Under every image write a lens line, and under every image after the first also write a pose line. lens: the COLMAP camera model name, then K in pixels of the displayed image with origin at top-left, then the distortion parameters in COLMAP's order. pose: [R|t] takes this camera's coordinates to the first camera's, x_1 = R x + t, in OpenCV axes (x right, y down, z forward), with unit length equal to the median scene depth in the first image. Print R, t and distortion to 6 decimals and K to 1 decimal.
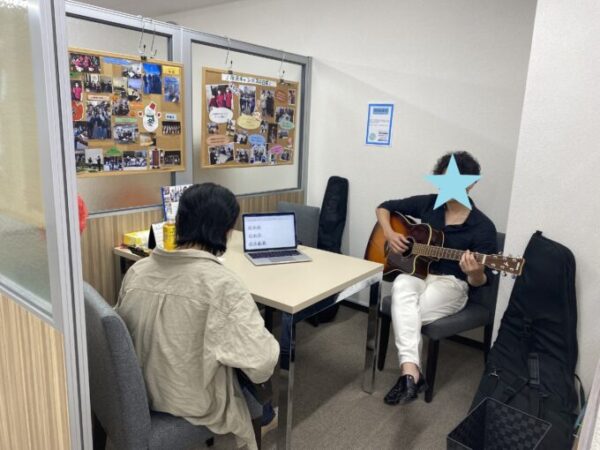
lens RADIAL K [[457.9, 0, 299.0], [0, 457.9, 221.3], [0, 0, 1]] dist [0.000558, 0.003561]
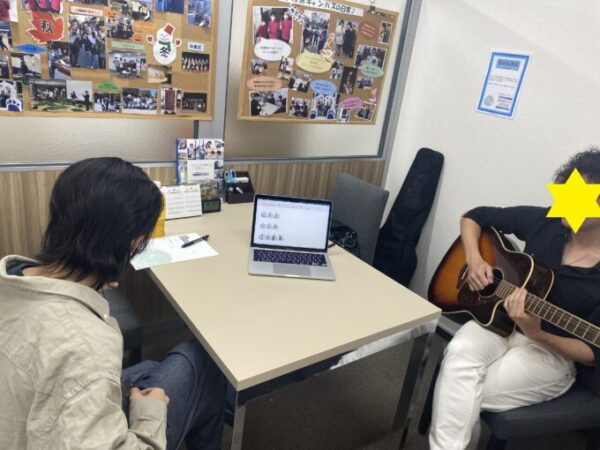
lens RADIAL K [[457.9, 0, 299.0], [0, 457.9, 221.3], [0, 0, 1]] dist [0.000558, 0.003561]
pose [[0.950885, 0.182126, -0.250296, 0.118852], [-0.148018, 0.977684, 0.149077, -0.084492], [0.271861, -0.104707, 0.956623, 0.297020]]
